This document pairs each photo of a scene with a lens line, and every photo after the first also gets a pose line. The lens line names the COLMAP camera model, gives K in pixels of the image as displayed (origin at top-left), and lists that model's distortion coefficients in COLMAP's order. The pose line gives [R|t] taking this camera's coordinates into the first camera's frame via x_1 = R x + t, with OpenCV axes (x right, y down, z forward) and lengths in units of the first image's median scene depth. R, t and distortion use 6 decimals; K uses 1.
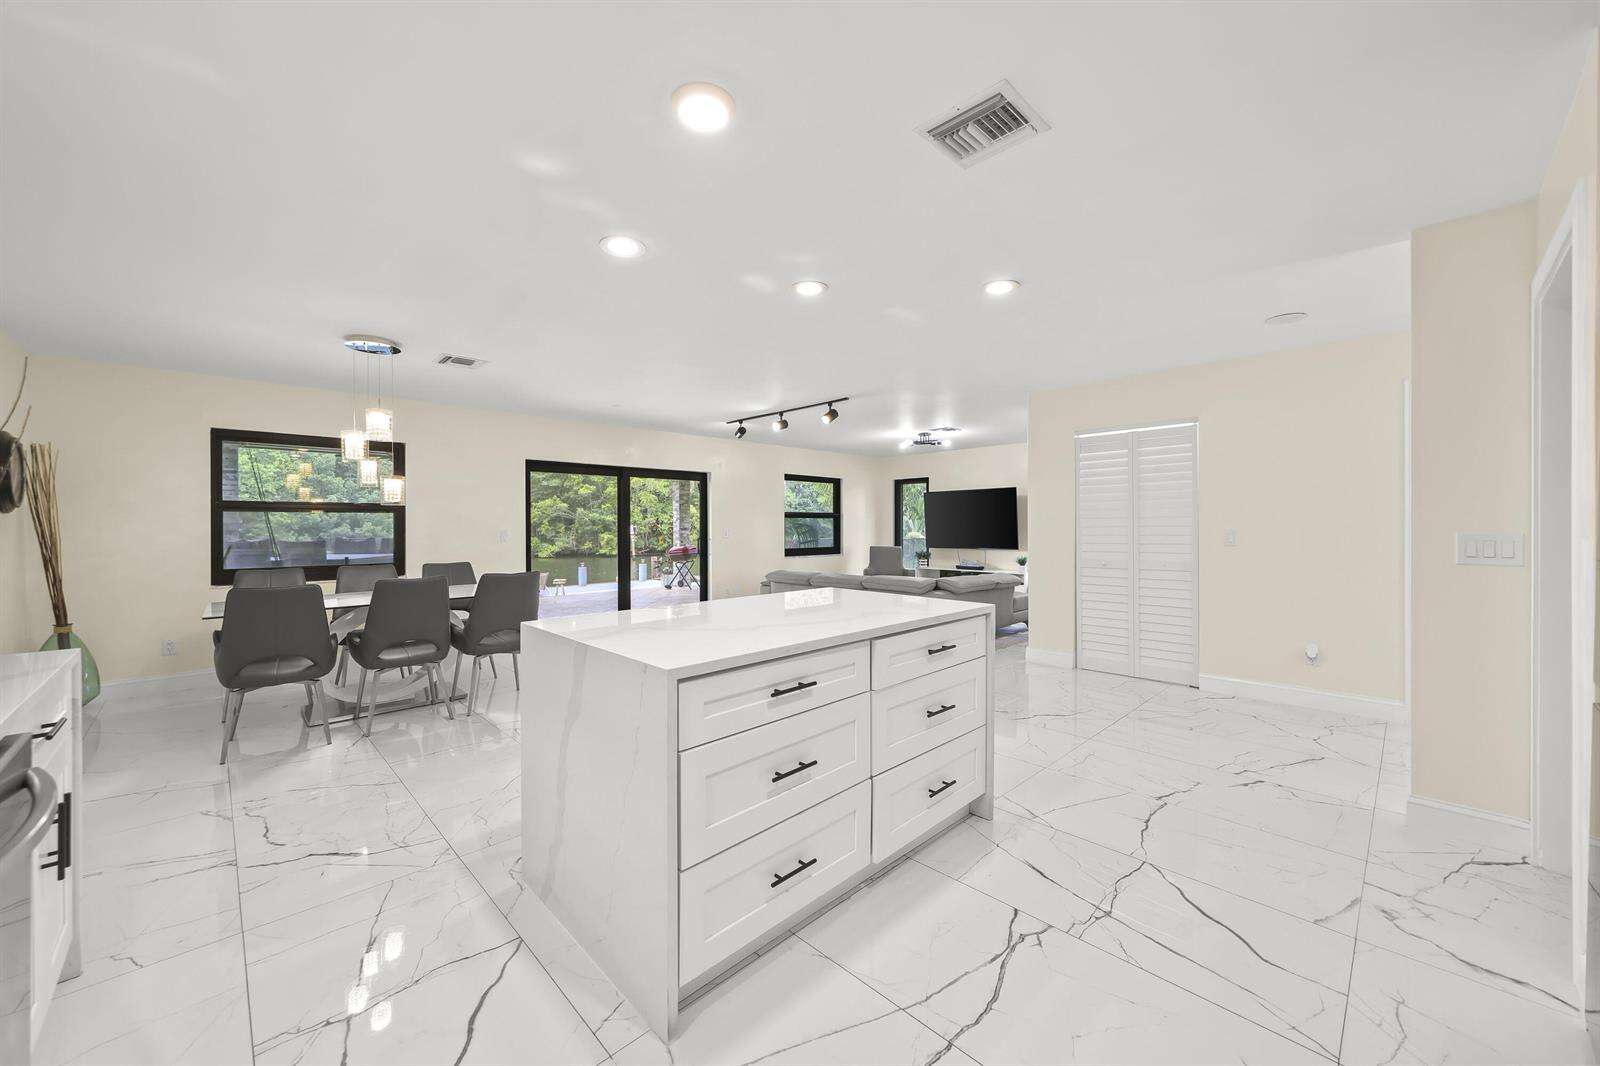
lens RADIAL K [[602.6, 0, 796.3], [0, 602.6, 526.5], [0, 0, 1]] dist [-0.001172, 0.000279]
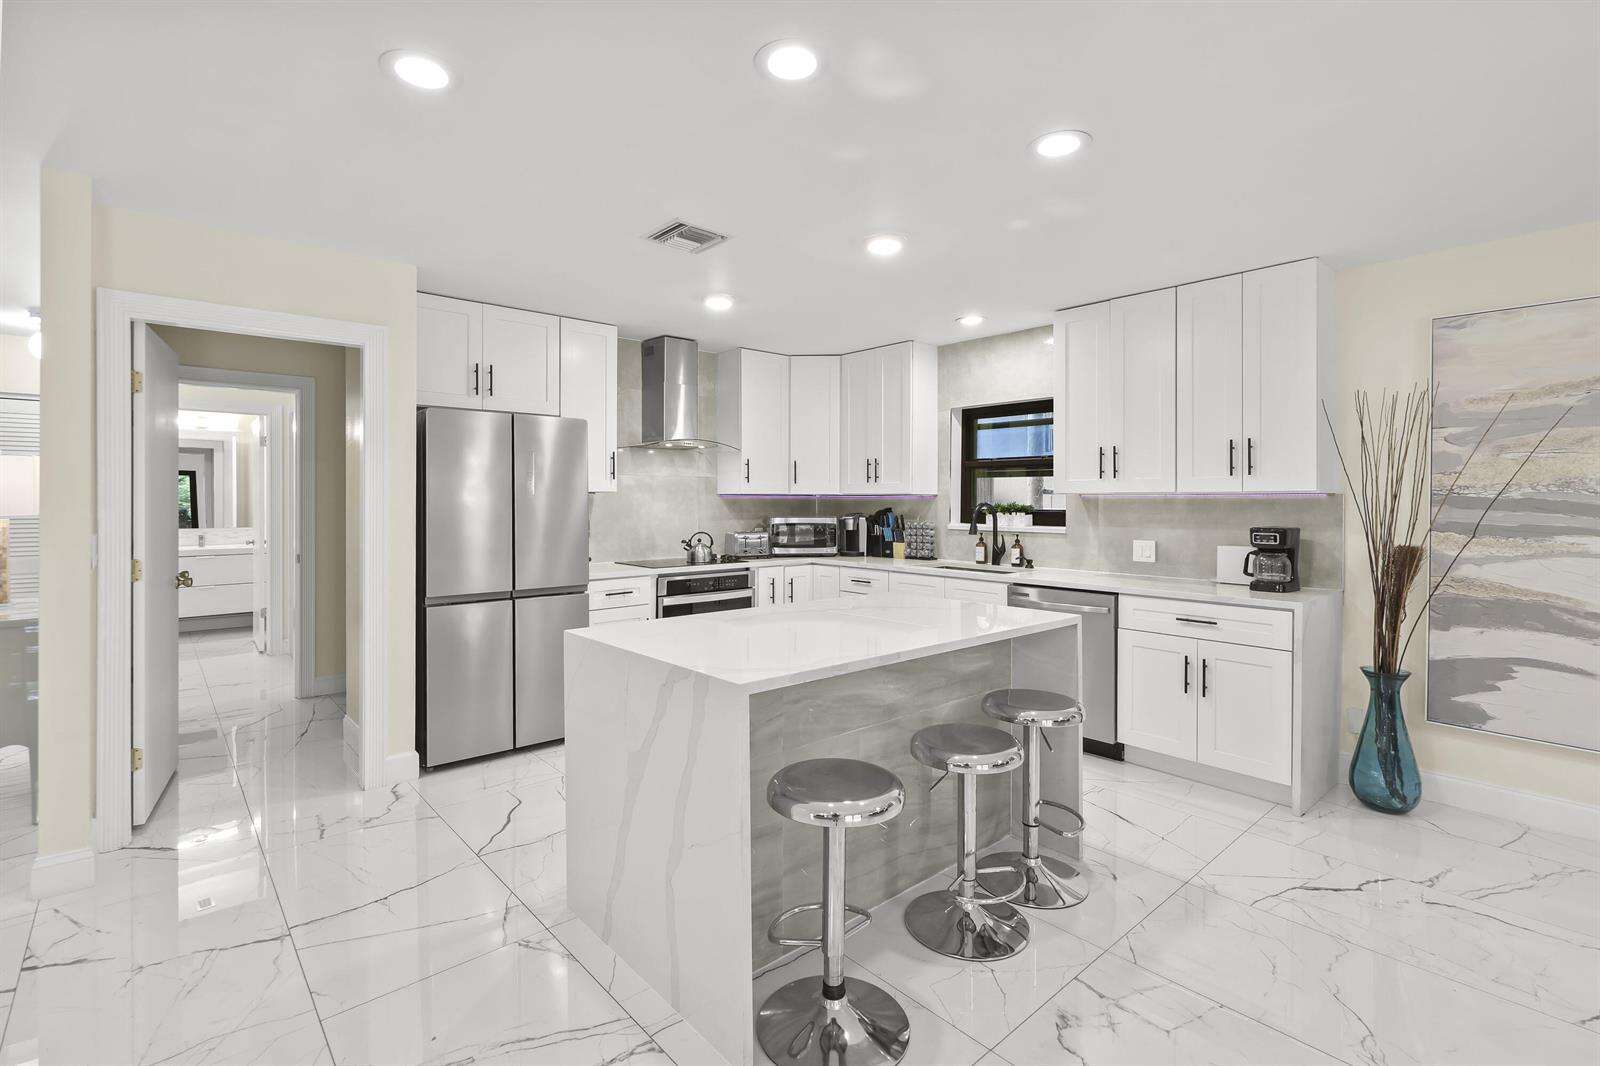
lens RADIAL K [[735.7, 0, 791.1], [0, 735.7, 503.0], [0, 0, 1]] dist [-0.000101, -0.000101]
pose [[-0.998630, 0.001738, 0.052306, -0.004375], [0.001978, 0.999988, 0.004543, -0.013814], [-0.052298, 0.004640, -0.998621, 0.699208]]
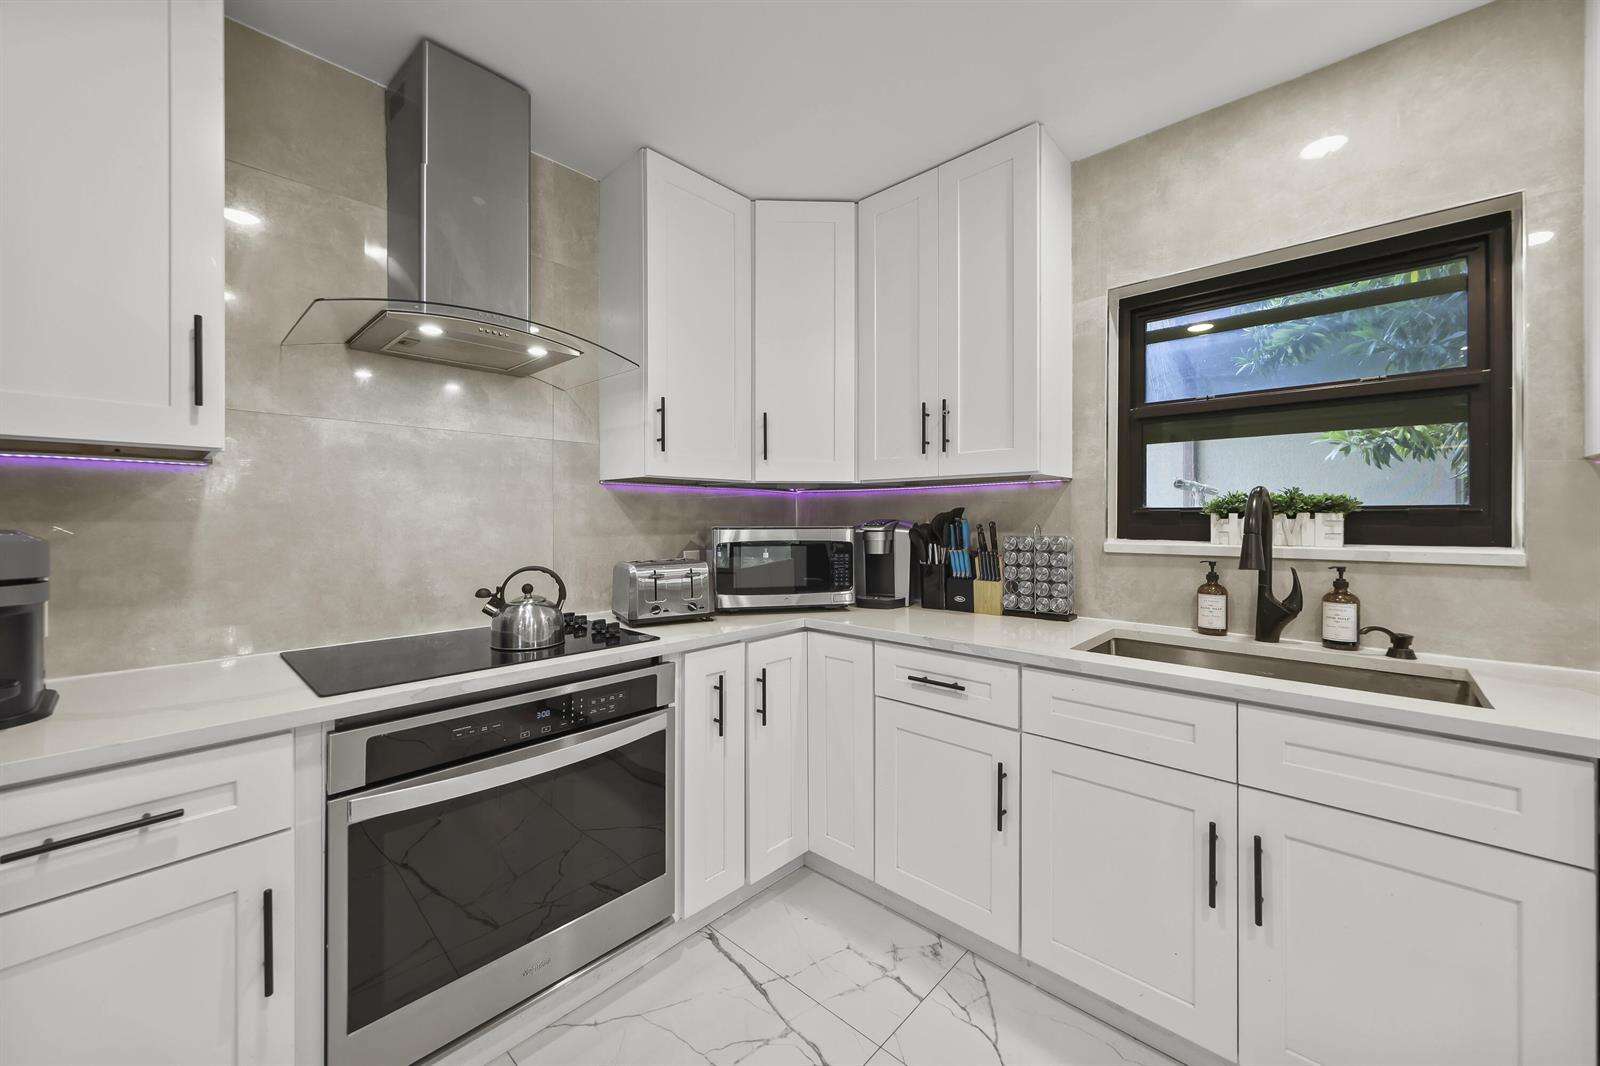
lens RADIAL K [[606.8, 0, 795.3], [0, 606.8, 518.3], [0, 0, 1]] dist [-0.000158, 0.000113]
pose [[-0.998702, 0.004597, -0.050723, 0.033477], [0.004563, 0.999989, 0.000787, -0.000418], [0.050726, 0.000555, -0.998712, 0.221179]]
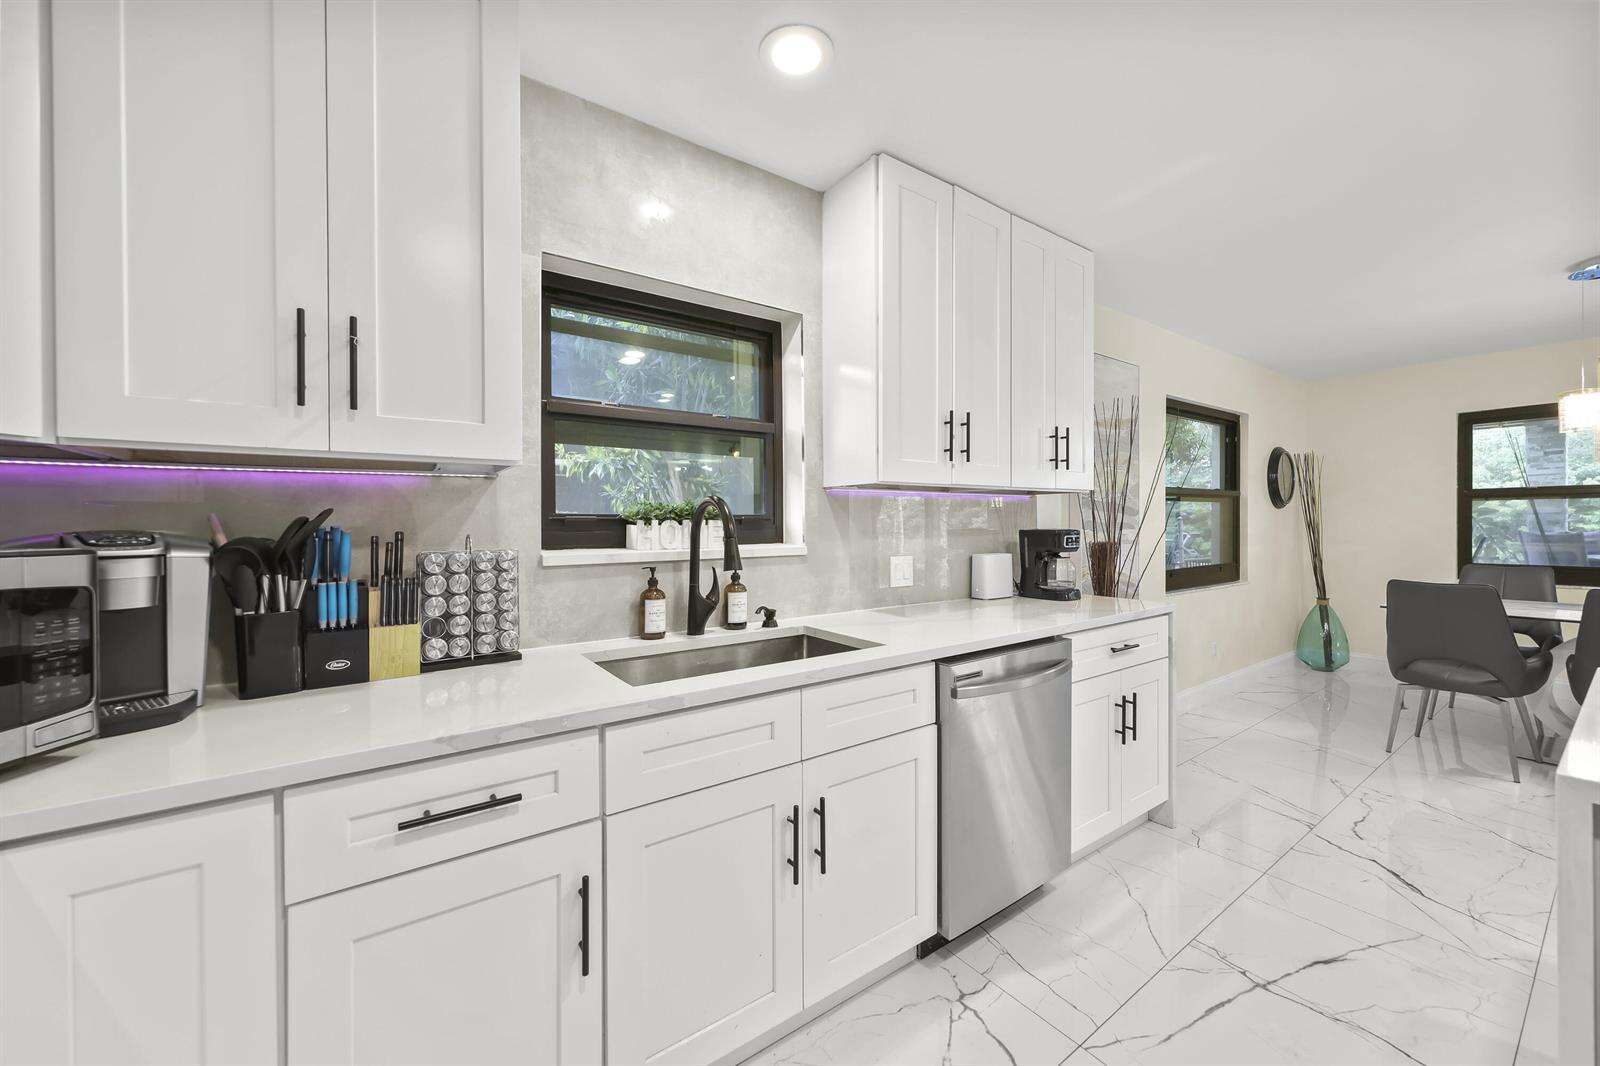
lens RADIAL K [[602.6, 0, 796.3], [0, 602.6, 526.5], [0, 0, 1]] dist [-0.001172, 0.000279]
pose [[-0.155134, 0.008484, -0.987857, 0.090149], [0.007909, 0.999942, 0.007346, -0.000157], [0.987862, -0.006673, -0.155192, 0.079472]]
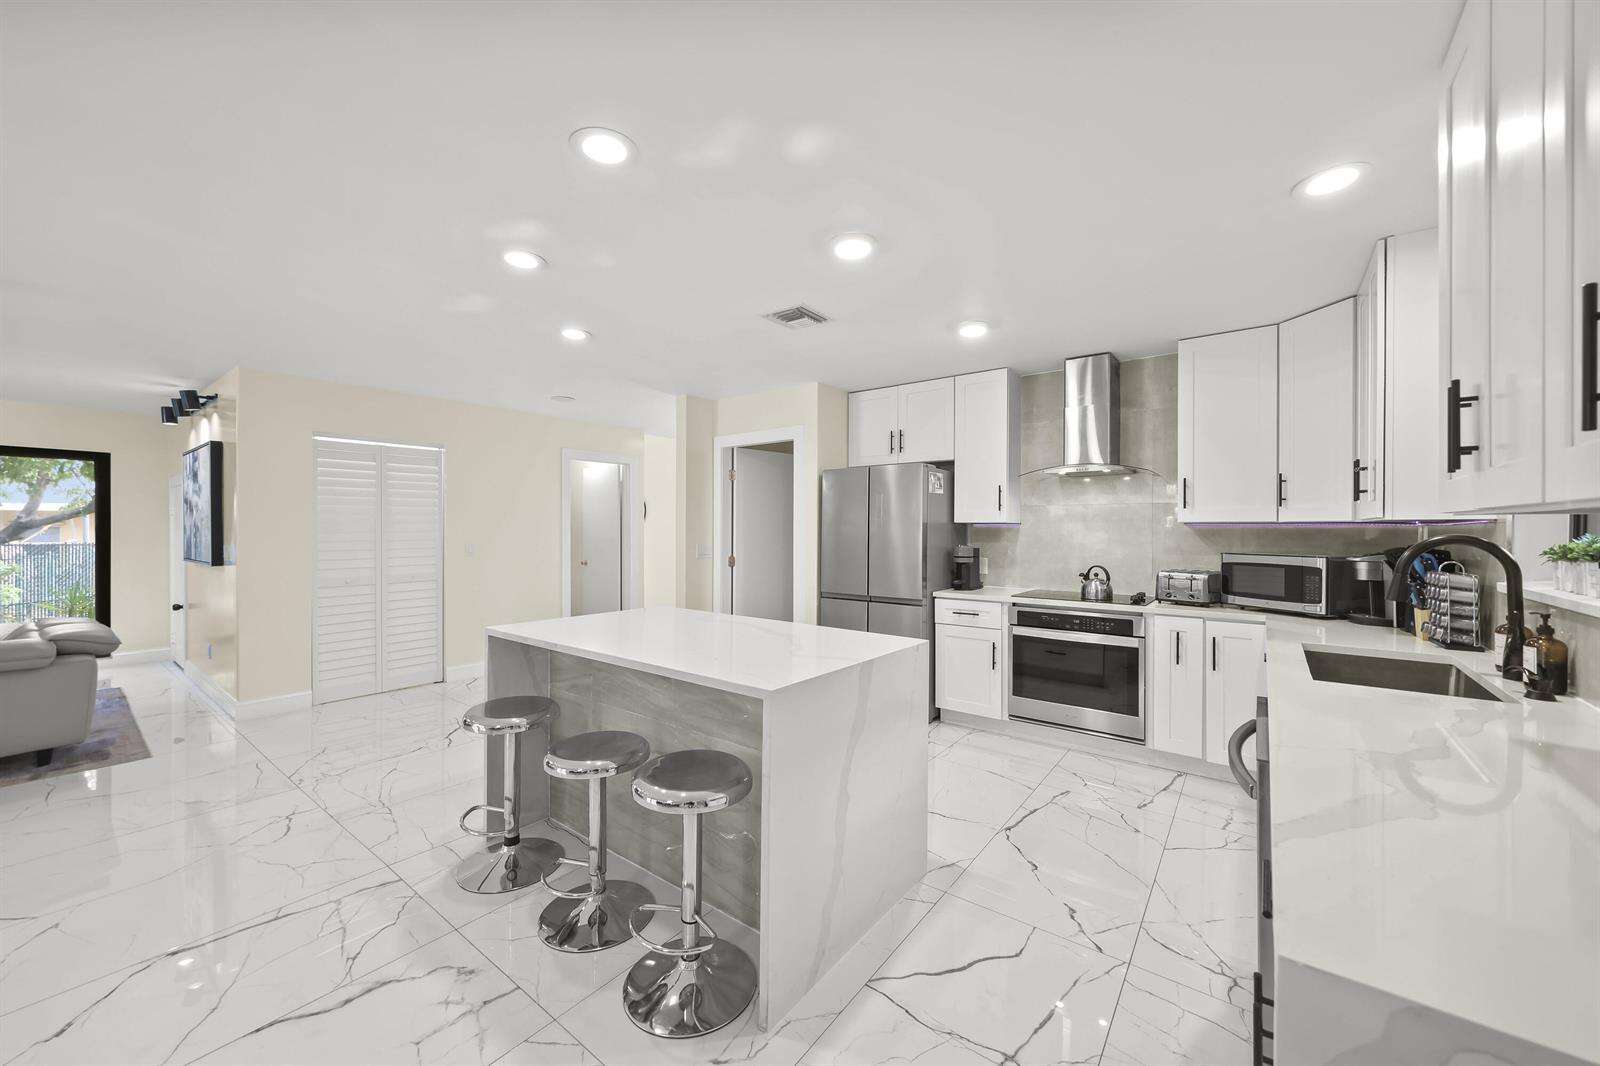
lens RADIAL K [[601.8, 0, 798.7], [0, 601.8, 532.0], [0, 0, 1]] dist [-0.000416, 0.000172]
pose [[-0.143713, -0.001583, 0.989618, -0.363612], [-0.001818, 0.999997, 0.001336, -0.012128], [-0.989618, -0.001607, -0.143715, 0.323724]]
